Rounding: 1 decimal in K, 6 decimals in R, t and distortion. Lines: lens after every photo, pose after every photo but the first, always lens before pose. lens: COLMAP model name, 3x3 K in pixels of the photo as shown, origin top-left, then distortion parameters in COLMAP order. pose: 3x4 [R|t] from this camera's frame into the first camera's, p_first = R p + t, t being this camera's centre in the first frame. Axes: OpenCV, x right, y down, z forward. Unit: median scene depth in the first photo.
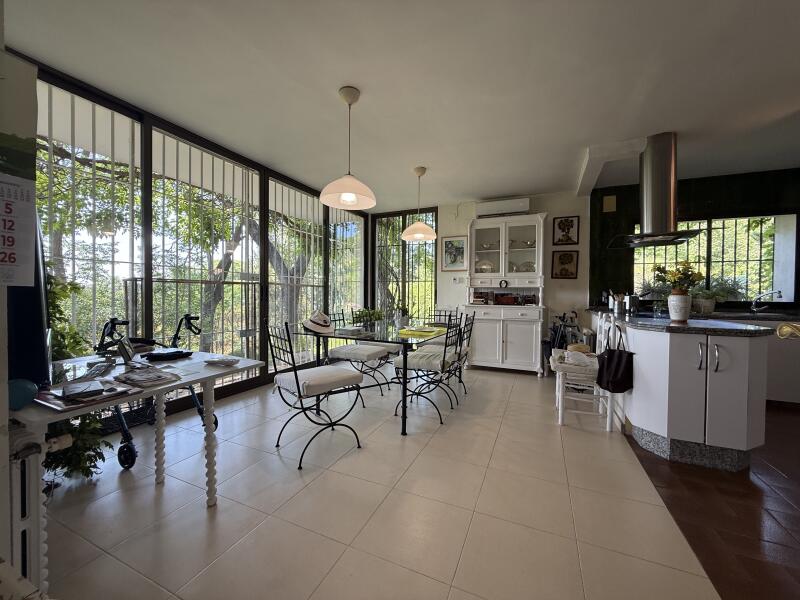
lens RADIAL K [[319.1, 0, 399.2], [0, 319.1, 300.5], [0, 0, 1]] dist [0.000239, 0.000198]
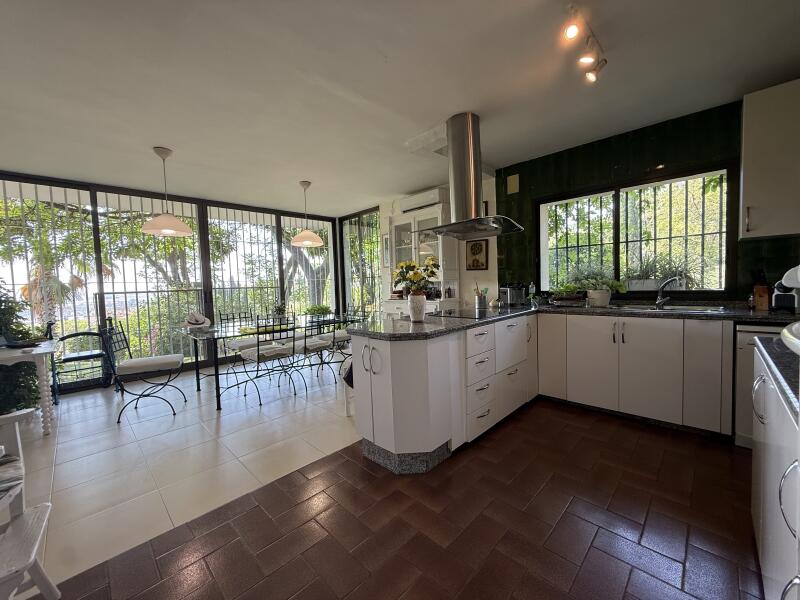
lens RADIAL K [[319.1, 0, 396.8], [0, 319.1, 297.6], [0, 0, 1]] dist [0.000239, 0.000198]
pose [[0.935201, -0.024442, -0.353272, 0.666559], [0.035792, 0.999031, 0.025630, -0.021500], [0.352303, -0.036613, 0.935169, 0.044283]]
